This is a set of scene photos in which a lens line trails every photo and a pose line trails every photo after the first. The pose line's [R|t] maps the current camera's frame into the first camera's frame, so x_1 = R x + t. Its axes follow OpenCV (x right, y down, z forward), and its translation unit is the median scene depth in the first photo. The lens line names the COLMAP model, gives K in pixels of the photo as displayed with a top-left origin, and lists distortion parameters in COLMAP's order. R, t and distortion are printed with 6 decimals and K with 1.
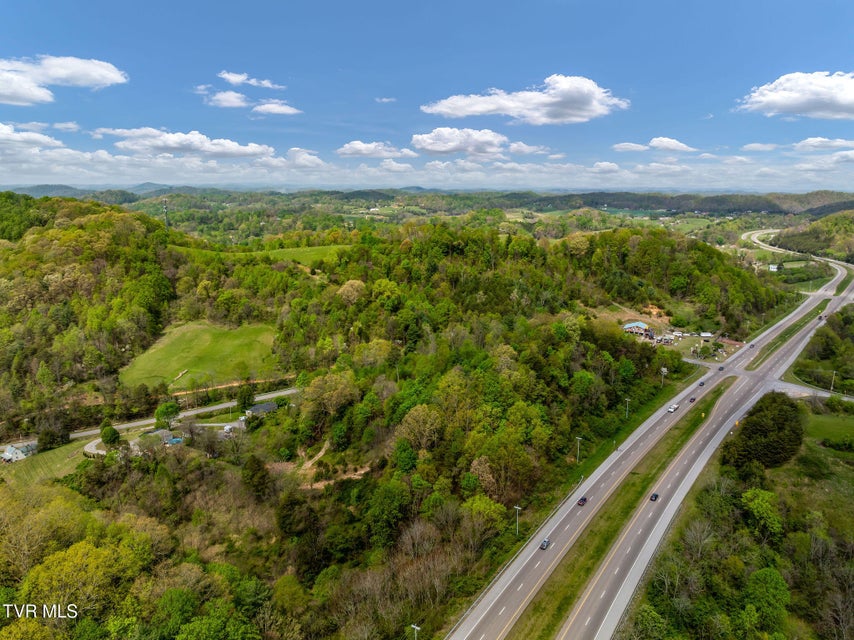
lens RADIAL K [[601.9, 0, 432.2], [0, 601.9, 322.2], [0, 0, 1]] dist [-0.038012, -0.006584]
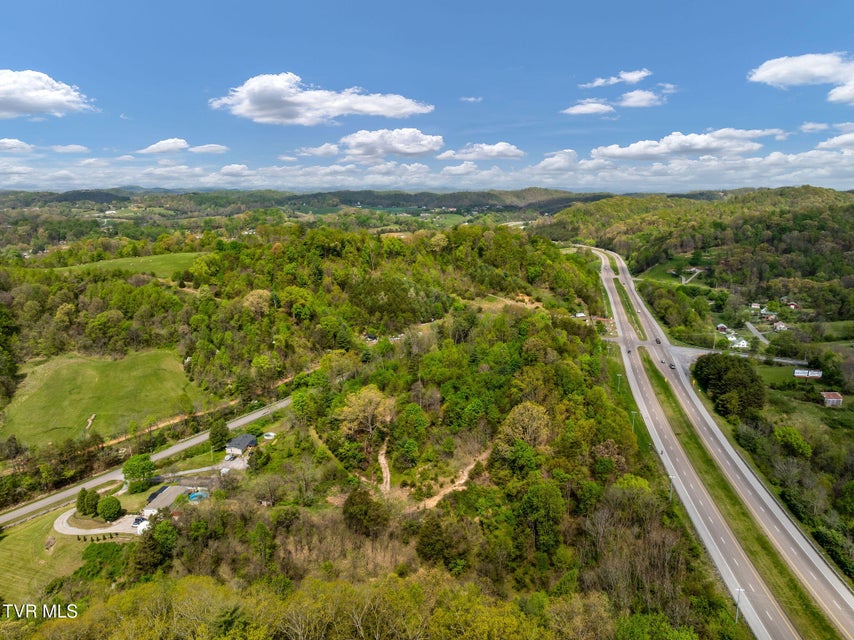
lens RADIAL K [[601.9, 0, 432.2], [0, 601.9, 322.2], [0, 0, 1]] dist [-0.038012, -0.006584]
pose [[0.903306, -0.093206, 0.418749, -0.290304], [0.092203, 0.995482, 0.022681, -0.018190], [-0.418971, 0.018122, 0.907819, 0.071840]]
